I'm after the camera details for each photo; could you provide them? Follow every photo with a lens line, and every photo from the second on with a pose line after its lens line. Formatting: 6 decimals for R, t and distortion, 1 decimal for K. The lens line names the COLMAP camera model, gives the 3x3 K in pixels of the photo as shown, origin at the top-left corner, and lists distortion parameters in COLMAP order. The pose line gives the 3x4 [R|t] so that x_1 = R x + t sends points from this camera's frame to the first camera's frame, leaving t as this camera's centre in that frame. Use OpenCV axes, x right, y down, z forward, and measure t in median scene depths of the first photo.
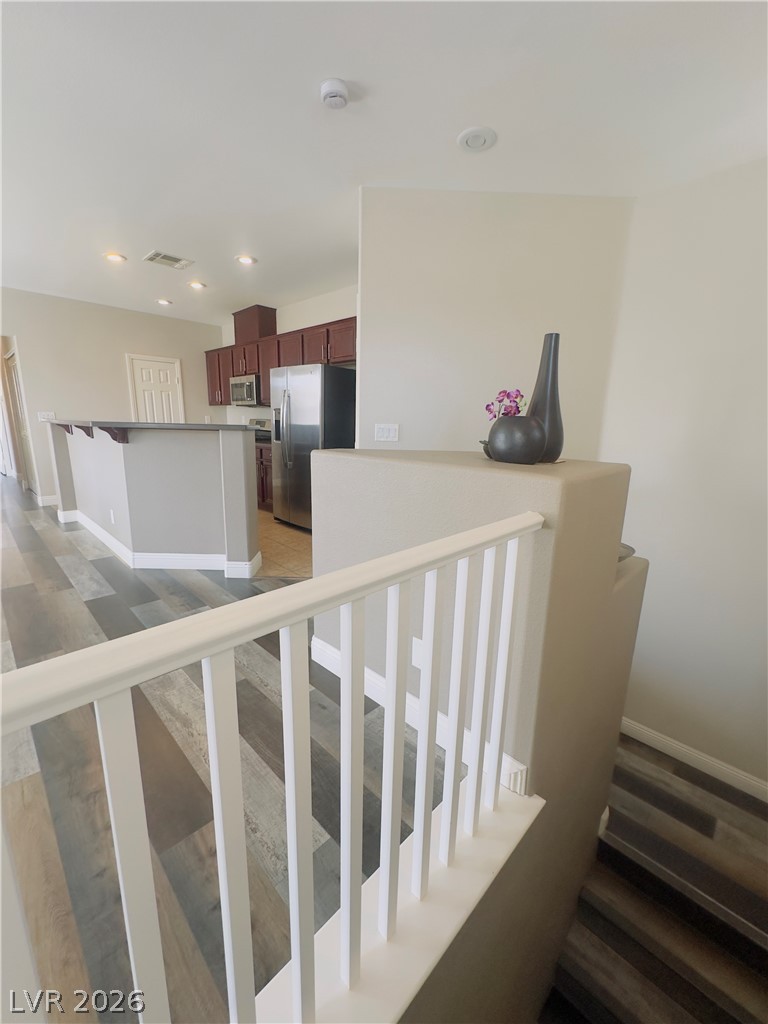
lens RADIAL K [[411.0, 0, 383.2], [0, 411.0, 511.4], [0, 0, 1]] dist [-0.001369, 0.000410]
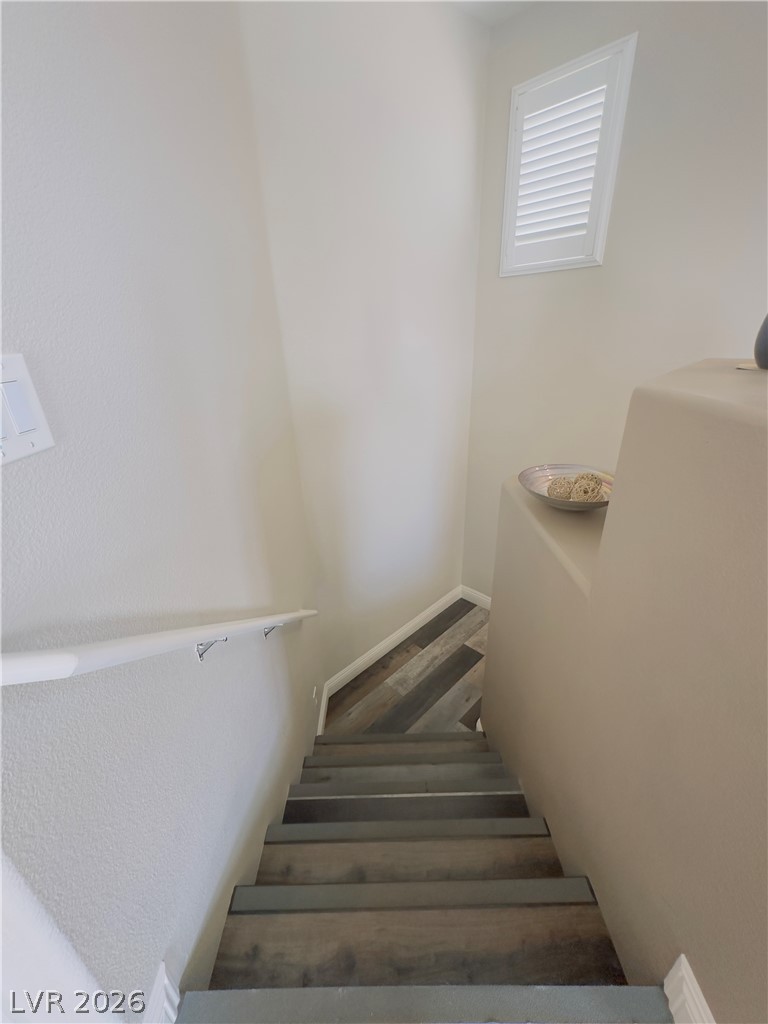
lens RADIAL K [[411.0, 0, 383.2], [0, 411.0, 511.4], [0, 0, 1]] dist [-0.001369, 0.000410]
pose [[0.005536, -0.431289, 0.902197, -0.289939], [0.255022, 0.872988, 0.415760, -0.358959], [-0.966919, 0.227778, 0.114821, 1.629079]]
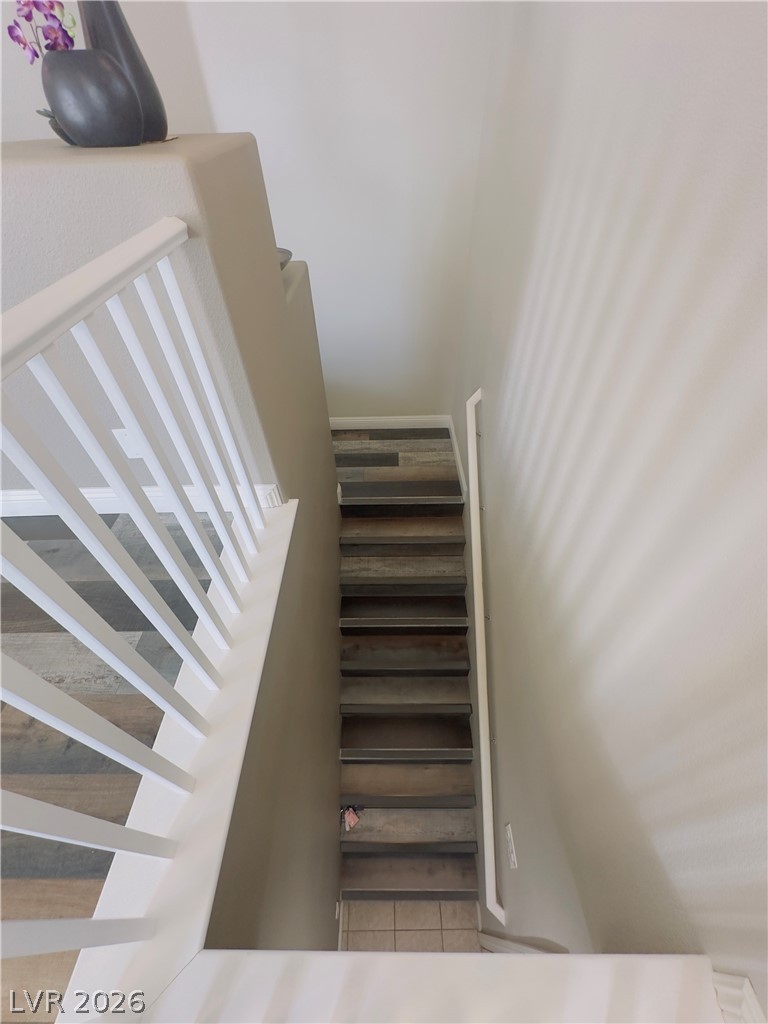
lens RADIAL K [[411.0, 0, 383.2], [0, 411.0, 511.4], [0, 0, 1]] dist [-0.001369, 0.000410]
pose [[0.714464, -0.531449, 0.455086, -0.003337], [0.195163, 0.775986, 0.599798, 0.036537], [-0.671902, -0.339718, 0.658133, 0.001828]]
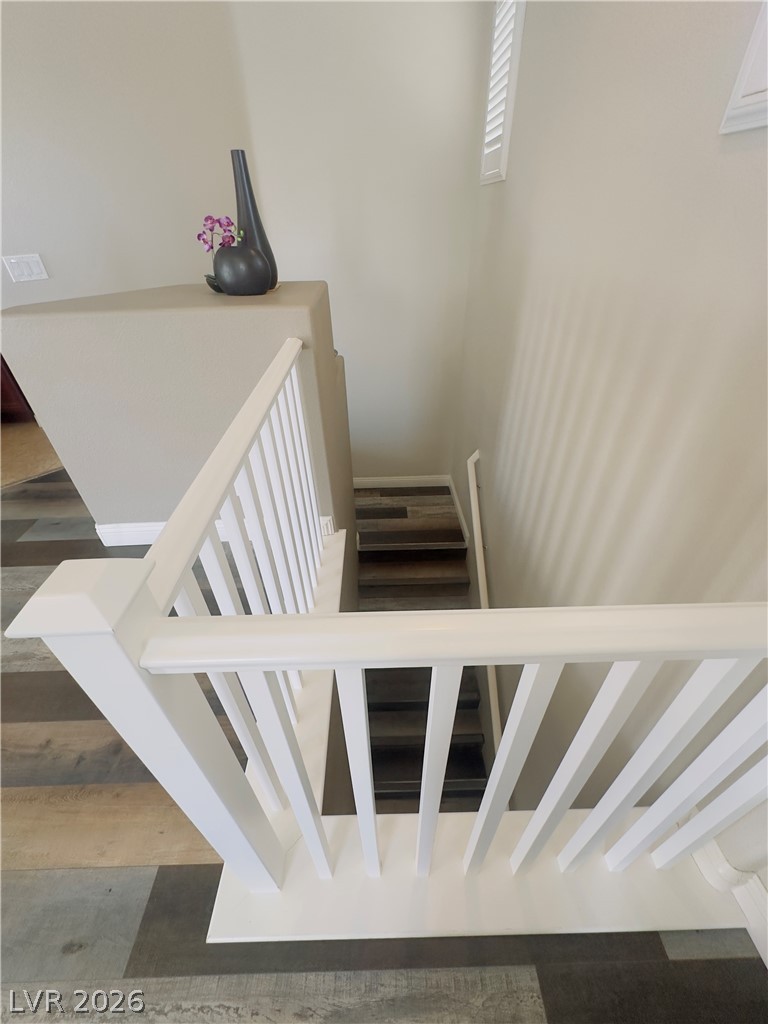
lens RADIAL K [[411.0, 0, 383.2], [0, 411.0, 511.4], [0, 0, 1]] dist [-0.001369, 0.000410]
pose [[0.697854, -0.455694, 0.552579, -0.301866], [0.193401, 0.862730, 0.467219, -0.058459], [-0.689635, -0.219181, 0.690190, -0.153462]]
